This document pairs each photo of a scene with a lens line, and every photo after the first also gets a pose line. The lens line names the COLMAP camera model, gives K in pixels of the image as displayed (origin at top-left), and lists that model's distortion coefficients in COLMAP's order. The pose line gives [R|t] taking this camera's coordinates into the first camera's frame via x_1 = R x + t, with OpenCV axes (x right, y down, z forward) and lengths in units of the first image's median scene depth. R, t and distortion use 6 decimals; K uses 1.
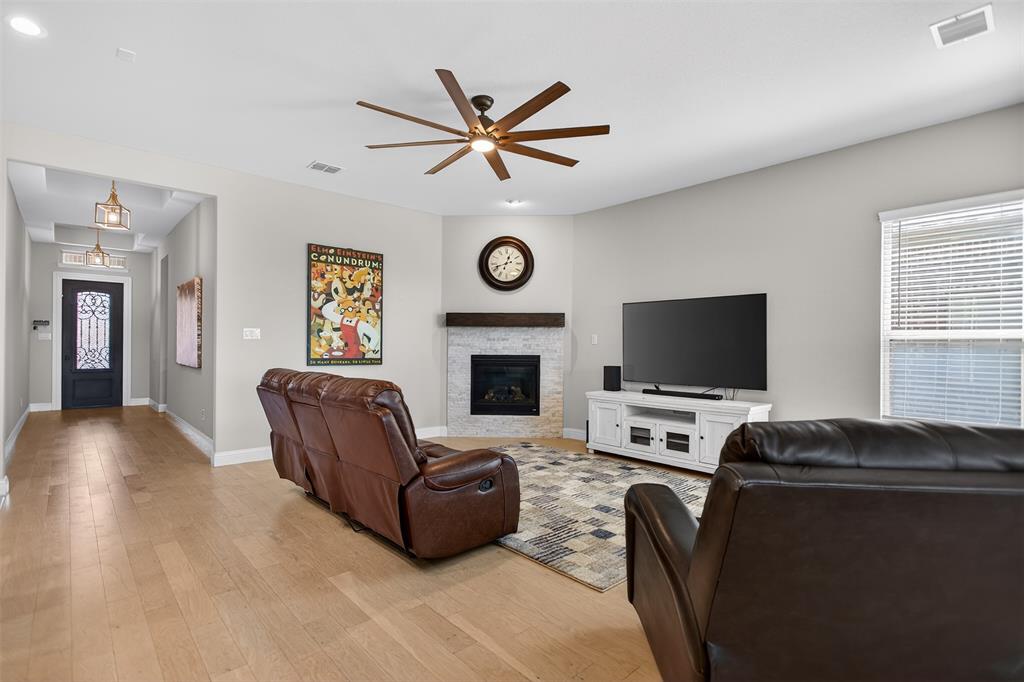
lens RADIAL K [[488.6, 0, 512.0], [0, 488.6, 341.0], [0, 0, 1]] dist [-0.008566, 0.000363]
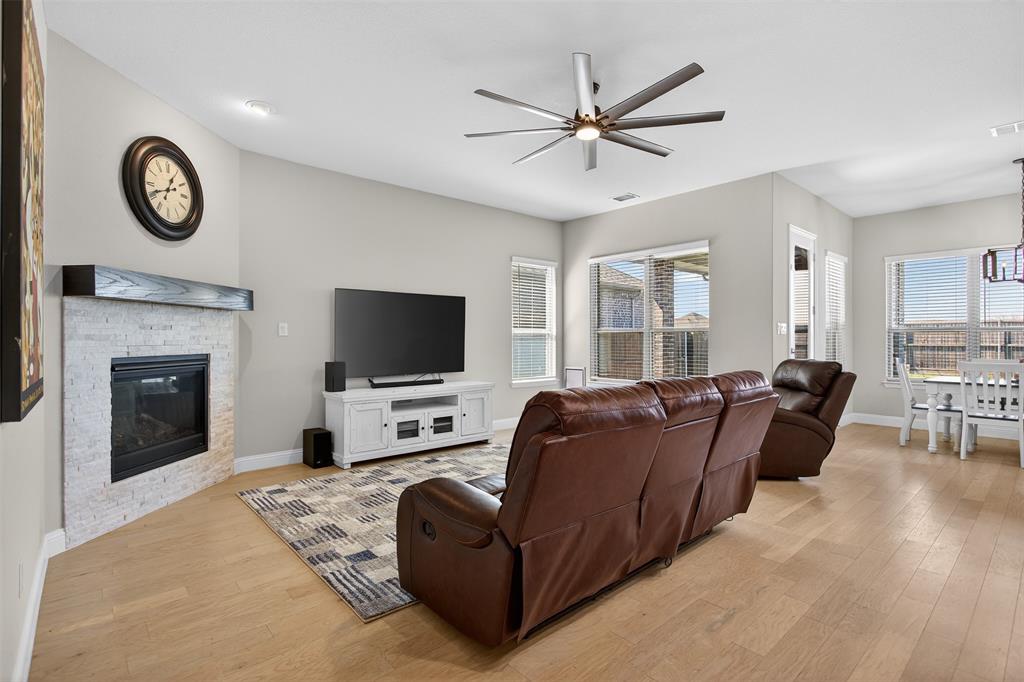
lens RADIAL K [[483.1, 0, 510.0], [0, 483.1, 336.6], [0, 0, 1]] dist [-0.007717, -0.000169]
pose [[0.025983, -0.002397, 0.999660, -0.642443], [-0.008276, 0.999962, 0.002613, 0.002994], [-0.999628, -0.008341, 0.025962, 0.705696]]
